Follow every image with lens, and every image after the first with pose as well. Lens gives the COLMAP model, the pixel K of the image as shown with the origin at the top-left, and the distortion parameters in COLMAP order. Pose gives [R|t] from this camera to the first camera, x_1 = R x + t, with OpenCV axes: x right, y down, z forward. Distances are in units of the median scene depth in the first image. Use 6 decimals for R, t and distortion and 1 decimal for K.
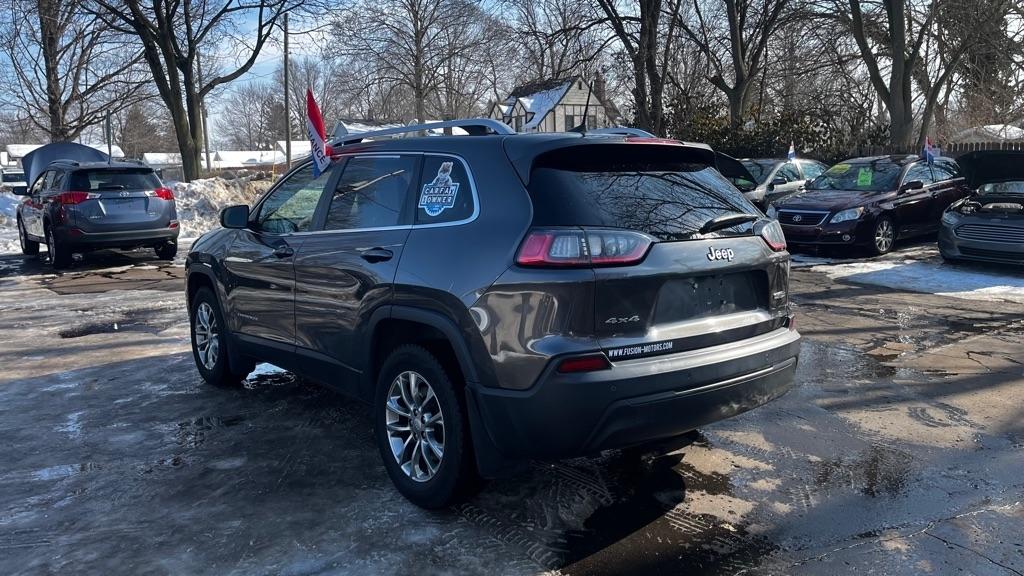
lens RADIAL K [[769.6, 0, 512.7], [0, 769.6, 290.8], [0, 0, 1]] dist [0.063951, -0.070426]
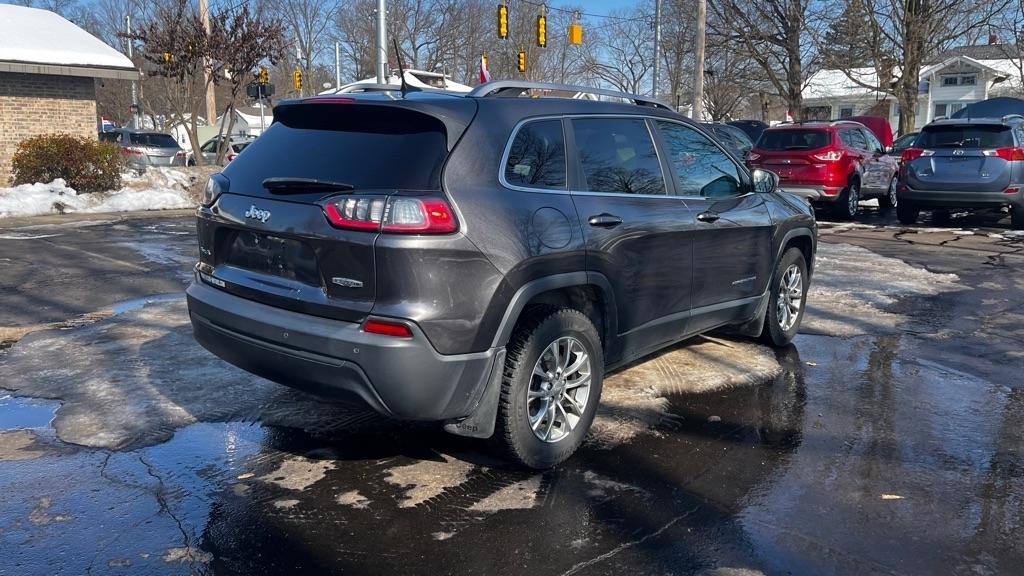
lens RADIAL K [[769.6, 0, 510.6], [0, 769.6, 279.0], [0, 0, 1]] dist [0.063951, -0.070426]
pose [[0.184790, 0.193119, -0.963617, 0.333281], [-0.153434, 0.974149, 0.165806, -0.046239], [0.970727, 0.117213, 0.209645, 0.278821]]
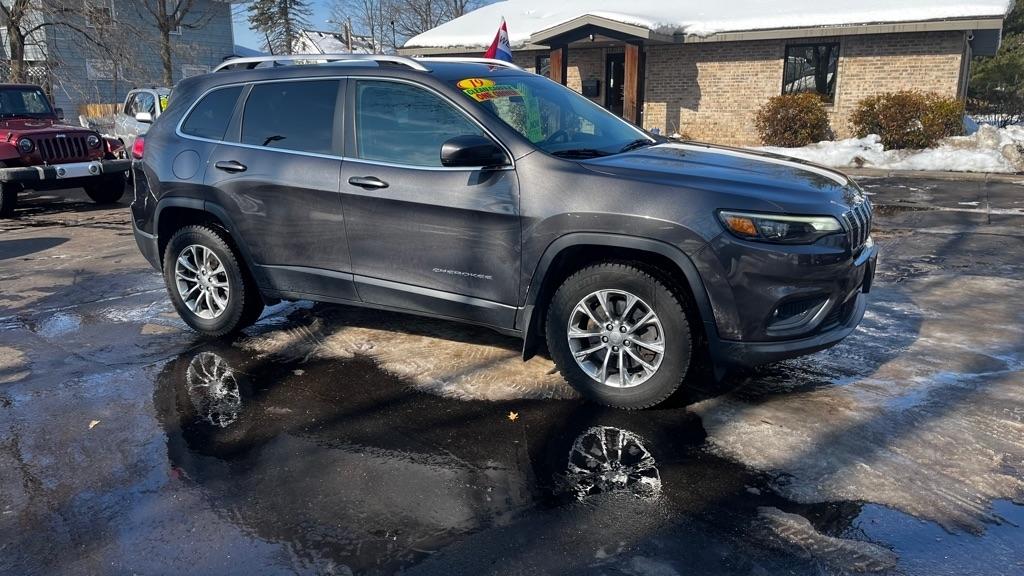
lens RADIAL K [[769.6, 0, 508.1], [0, 769.6, 295.5], [0, 0, 1]] dist [0.063951, -0.070426]
pose [[-0.925346, 0.123632, -0.358400, 0.080999], [-0.023327, 0.924978, 0.379305, -0.109888], [0.378407, 0.359349, -0.853040, 0.746153]]
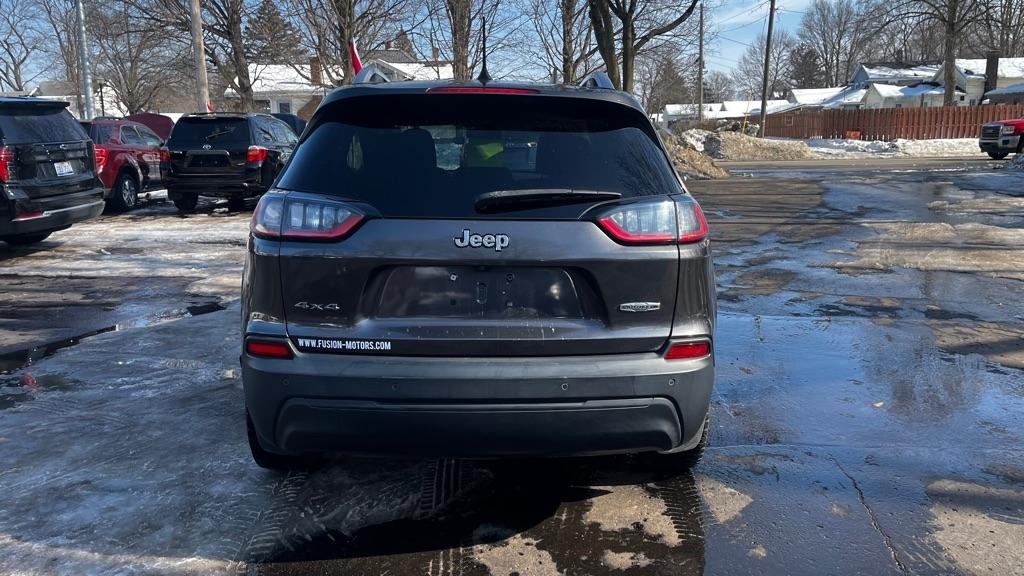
lens RADIAL K [[769.6, 0, 518.7], [0, 769.6, 274.6], [0, 0, 1]] dist [0.063951, -0.070426]
pose [[0.797804, 0.120998, -0.590650, 0.191923], [-0.095545, 0.992649, 0.074295, -0.019212], [0.595298, -0.002839, 0.803500, 0.103102]]
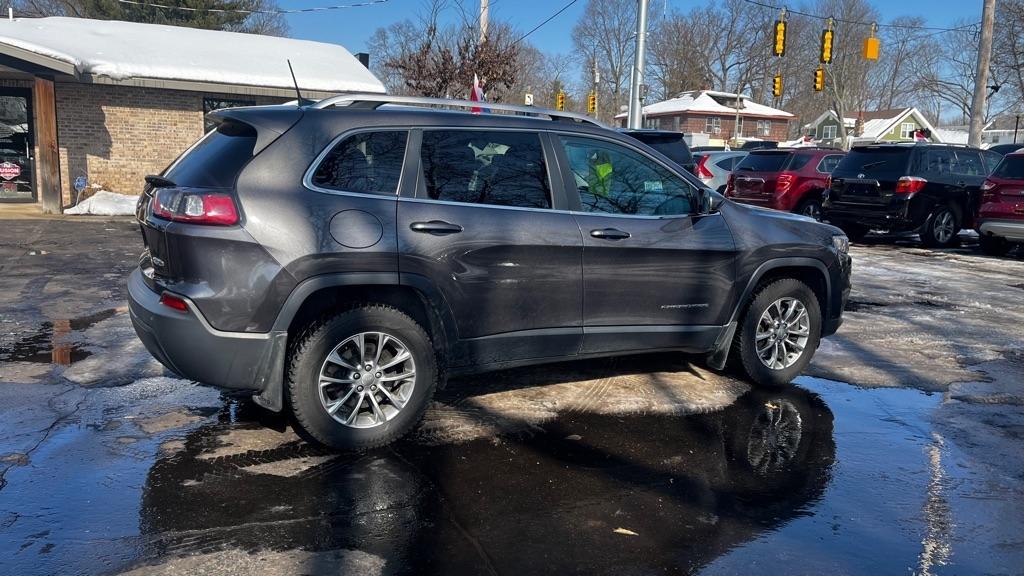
lens RADIAL K [[769.6, 0, 518.8], [0, 769.6, 295.6], [0, 0, 1]] dist [0.063951, -0.070426]
pose [[-0.195883, 0.185667, -0.962890, 0.347305], [-0.166338, 0.961392, 0.219217, -0.070580], [0.966417, 0.203106, -0.157437, 0.451751]]
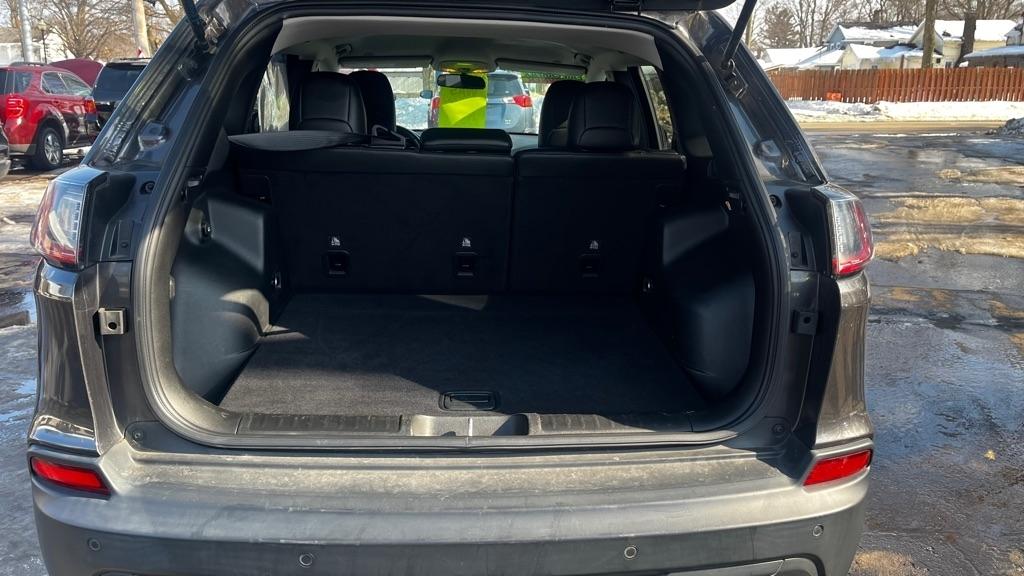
lens RADIAL K [[769.6, 0, 516.5], [0, 769.6, 284.4], [0, 0, 1]] dist [0.063951, -0.070426]
pose [[0.819208, 0.163061, -0.549827, 0.127214], [-0.106271, 0.985285, 0.133867, -0.025490], [0.563565, -0.051234, 0.824482, 0.175379]]
